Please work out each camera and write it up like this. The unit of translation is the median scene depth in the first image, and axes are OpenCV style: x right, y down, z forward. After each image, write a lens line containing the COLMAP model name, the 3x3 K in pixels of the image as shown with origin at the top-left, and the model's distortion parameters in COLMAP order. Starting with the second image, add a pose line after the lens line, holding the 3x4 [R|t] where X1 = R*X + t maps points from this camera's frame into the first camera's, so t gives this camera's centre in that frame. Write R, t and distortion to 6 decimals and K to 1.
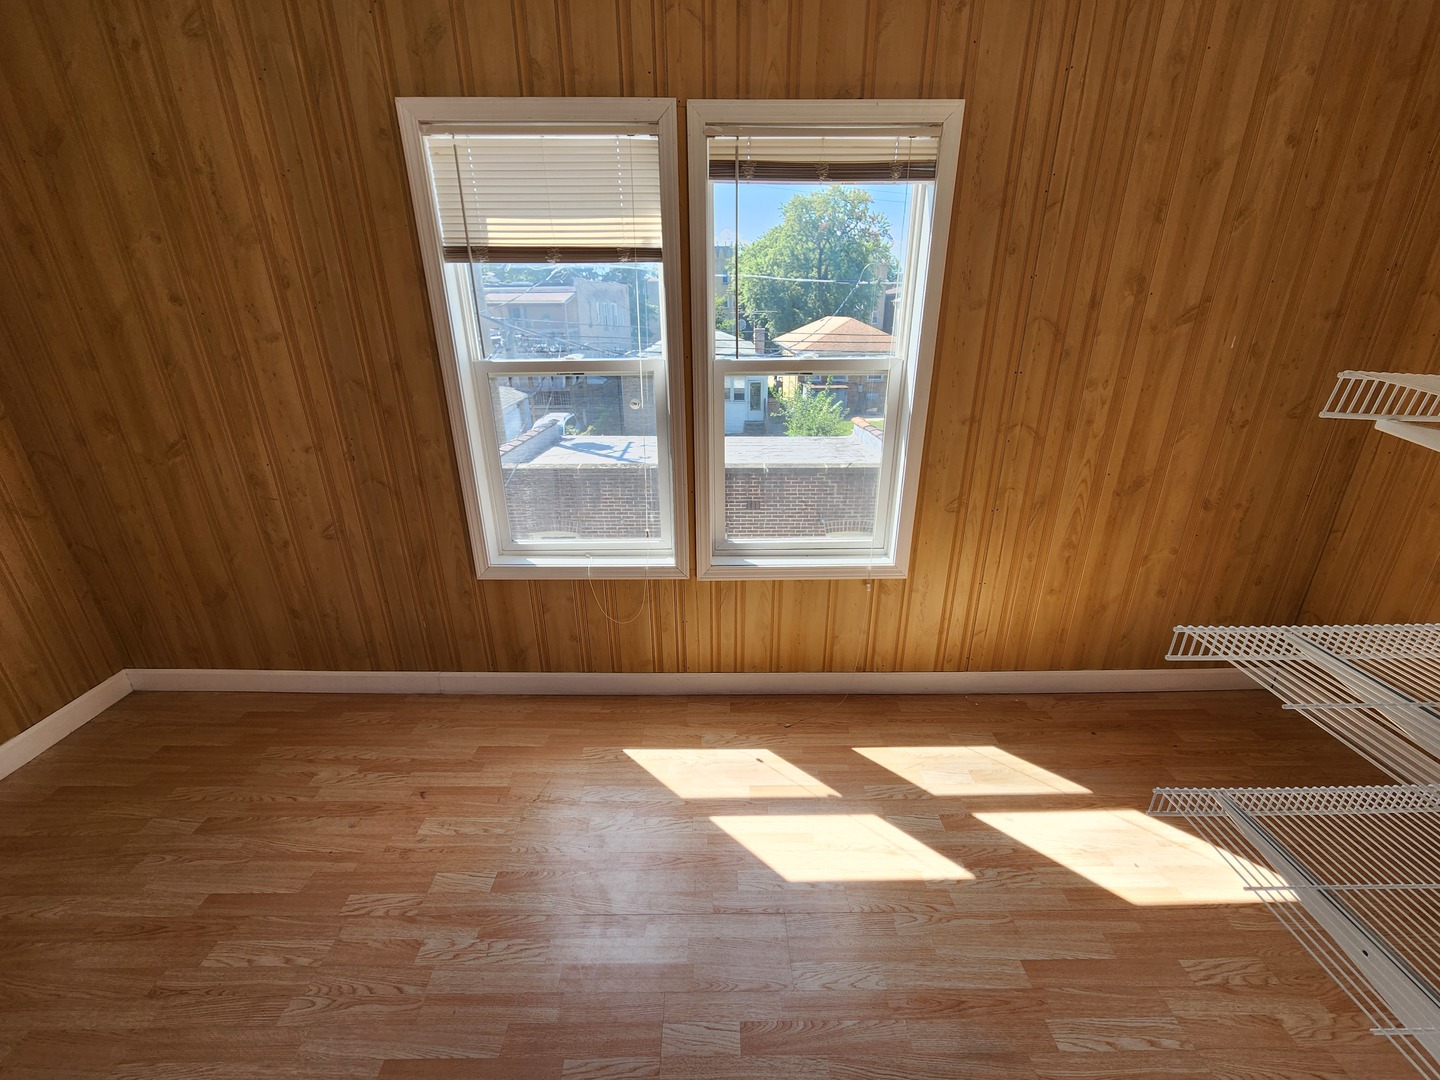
lens RADIAL K [[590.7, 0, 717.7], [0, 590.7, 538.9], [0, 0, 1]] dist [0.000232, -0.001109]
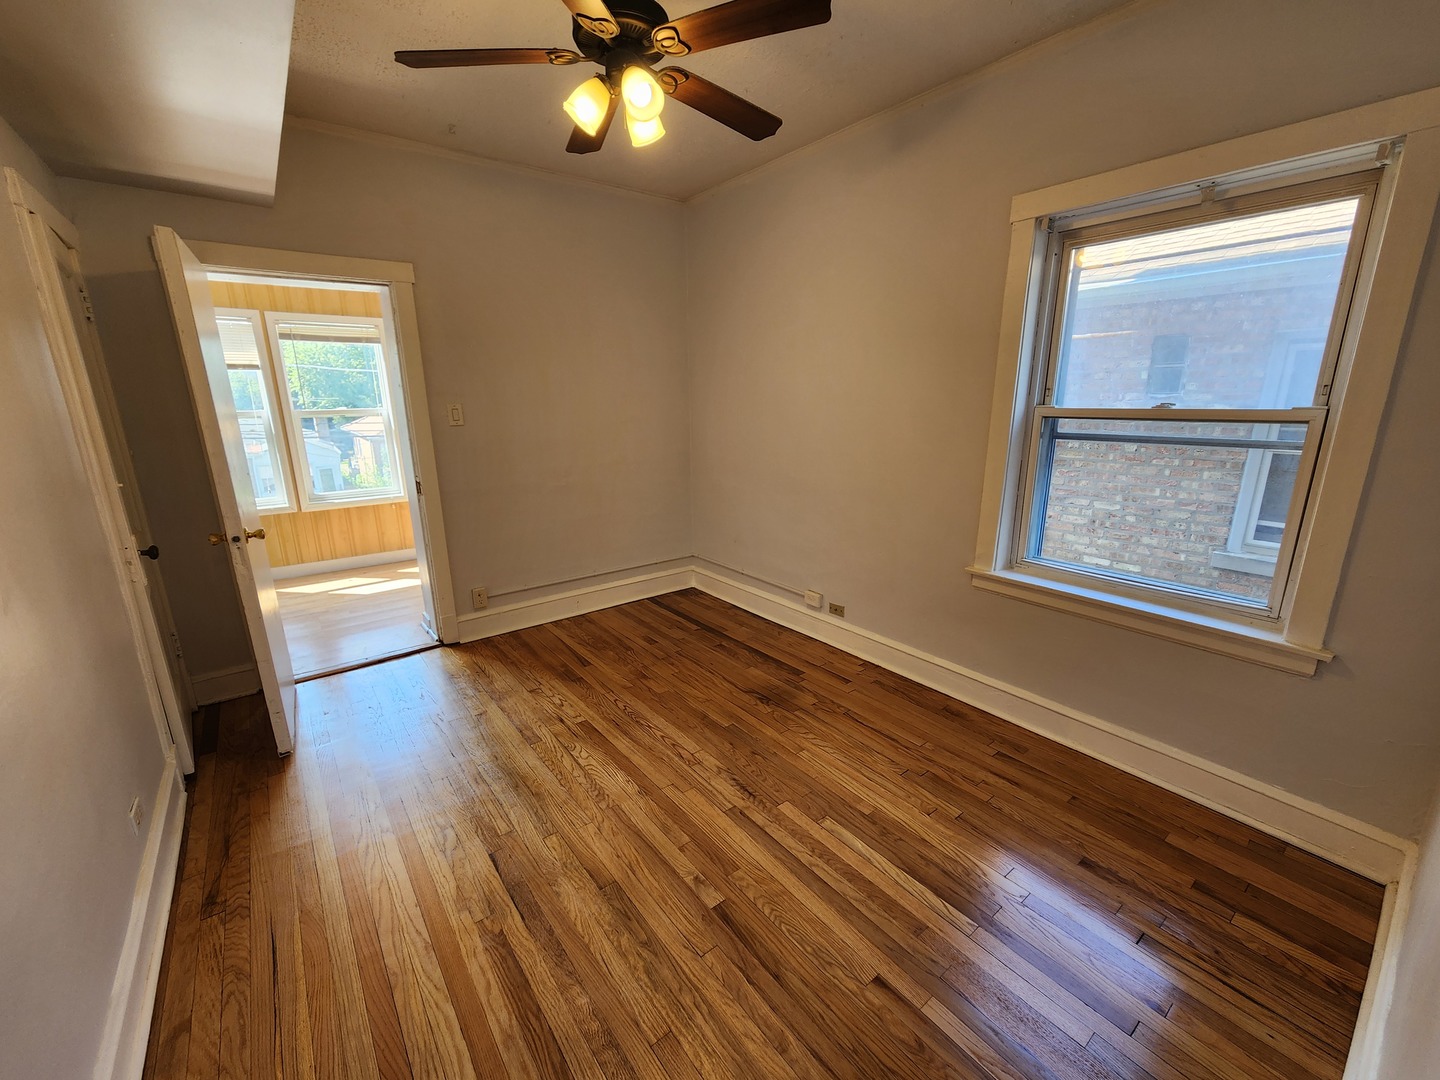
lens RADIAL K [[590.7, 0, 723.2], [0, 590.7, 547.3], [0, 0, 1]] dist [0.000232, -0.001109]
pose [[0.793726, -0.153240, 0.588656, -0.115392], [0.224166, 0.973324, -0.048880, 0.722086], [-0.565463, 0.170754, 0.806904, -1.749667]]
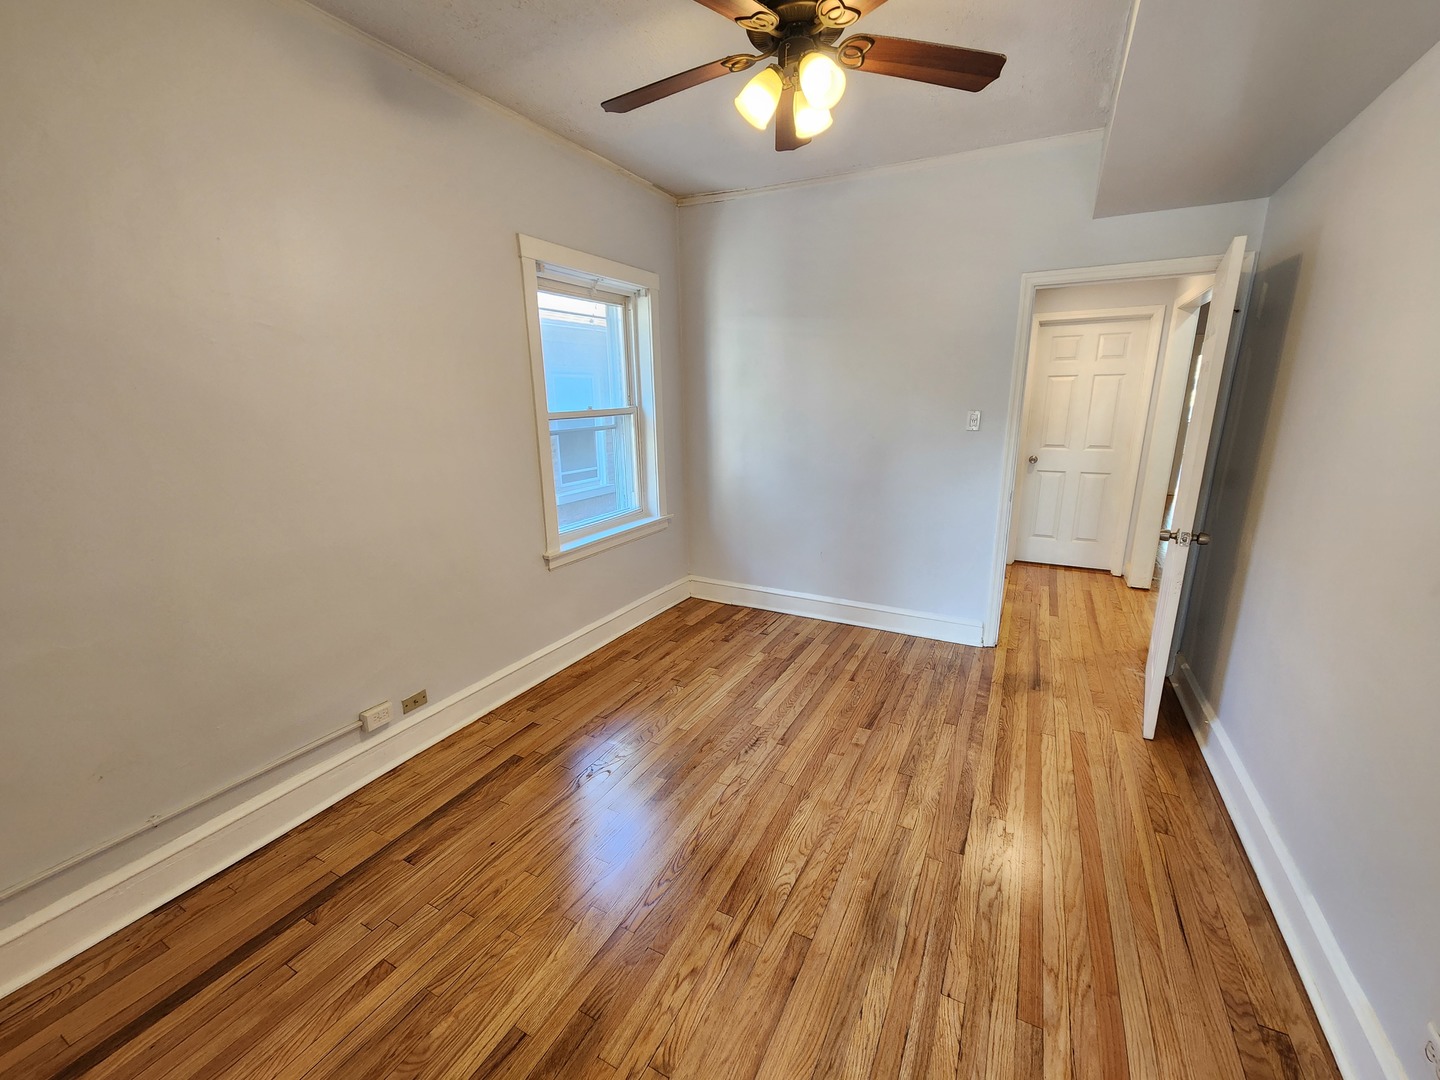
lens RADIAL K [[590.7, 0, 715.7], [0, 590.7, 542.4], [0, 0, 1]] dist [0.000232, -0.001109]
pose [[-0.876701, -0.096298, 0.471299, 0.228398], [0.195981, 0.823254, 0.532771, -0.914687], [-0.439303, 0.559446, -0.702874, 2.394625]]
